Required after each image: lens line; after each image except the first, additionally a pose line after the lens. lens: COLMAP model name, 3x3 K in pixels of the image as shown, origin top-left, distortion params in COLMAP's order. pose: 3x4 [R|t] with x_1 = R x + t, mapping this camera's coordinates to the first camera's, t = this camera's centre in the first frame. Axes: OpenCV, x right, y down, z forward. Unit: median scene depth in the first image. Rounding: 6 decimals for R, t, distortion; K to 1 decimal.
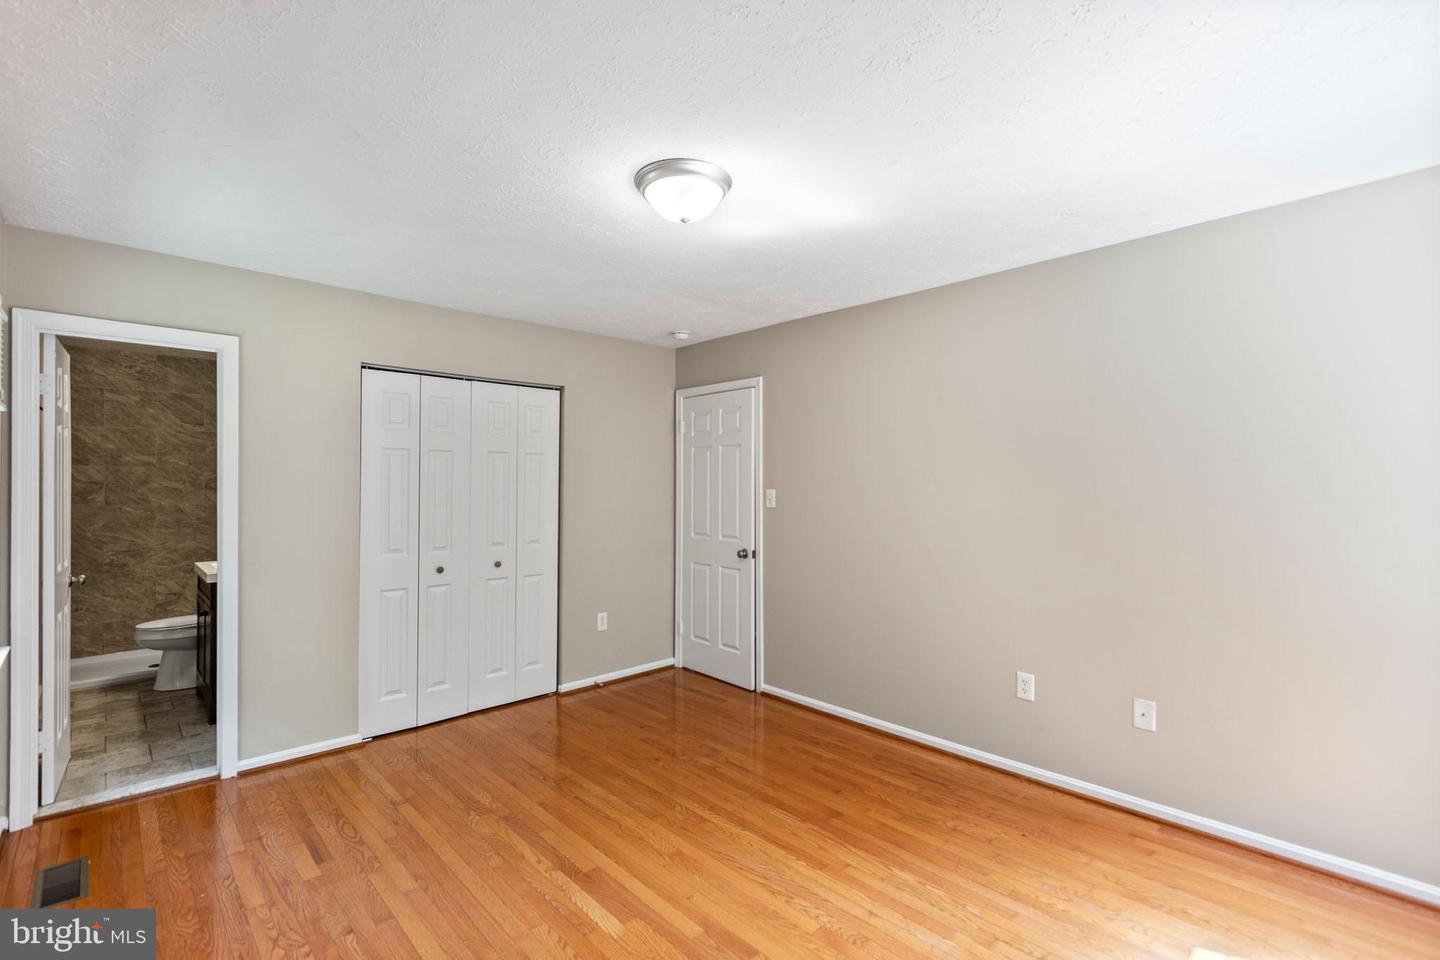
lens RADIAL K [[658.8, 0, 718.0], [0, 658.8, 484.0], [0, 0, 1]] dist [0.004787, -0.000019]
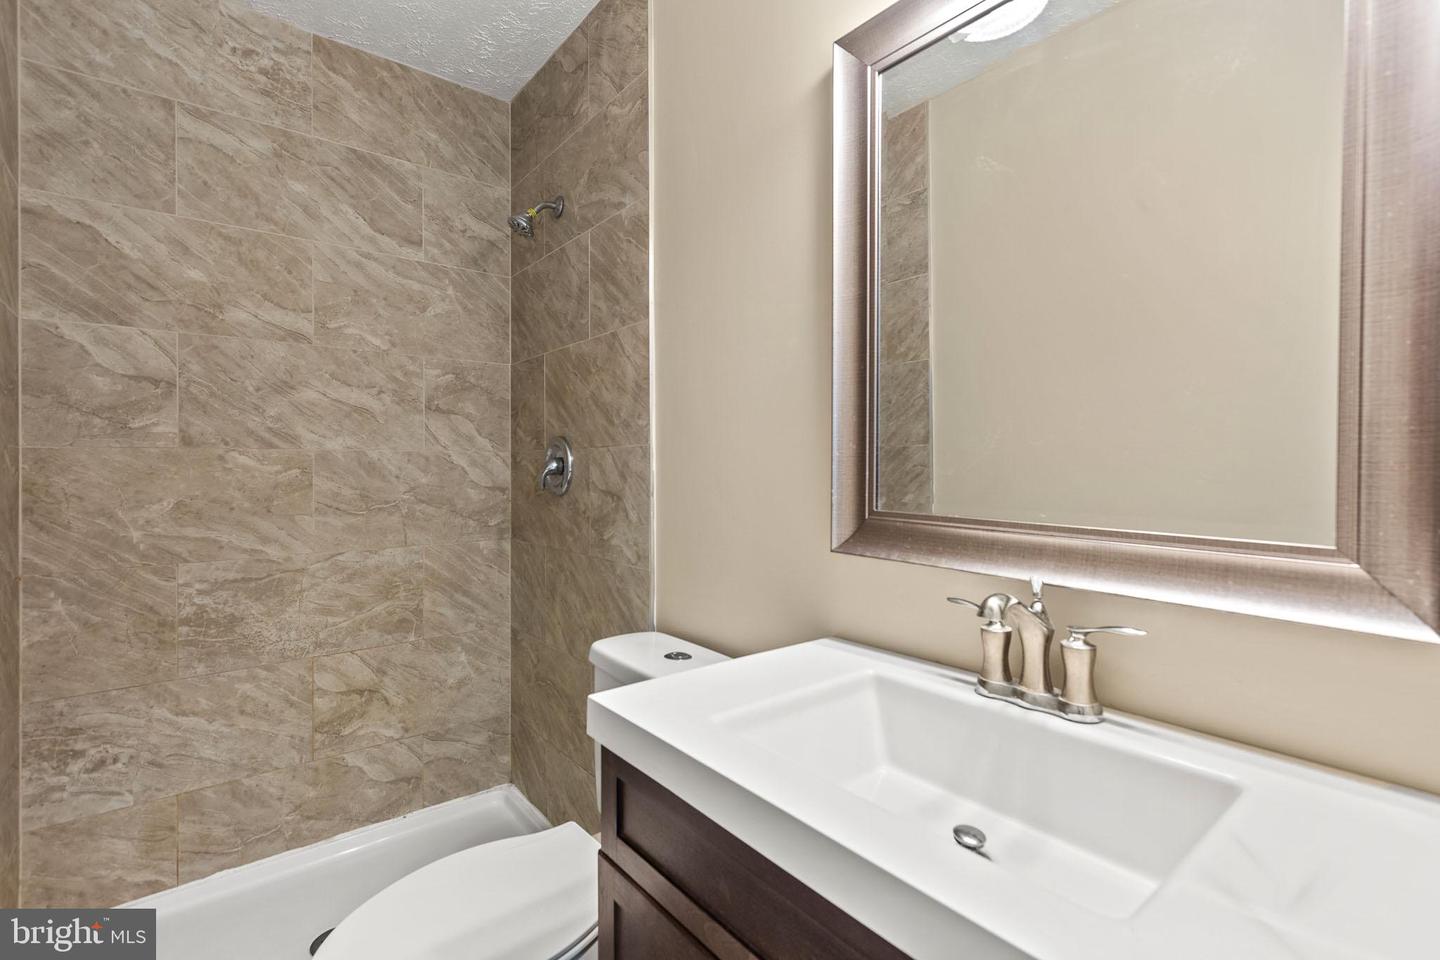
lens RADIAL K [[658.8, 0, 722.3], [0, 658.8, 474.2], [0, 0, 1]] dist [0.004787, -0.000019]
pose [[0.998515, 0.002658, -0.054407, -0.614642], [-0.002028, 0.999930, 0.011632, 0.040582], [0.054434, -0.011505, 0.998451, 0.659477]]
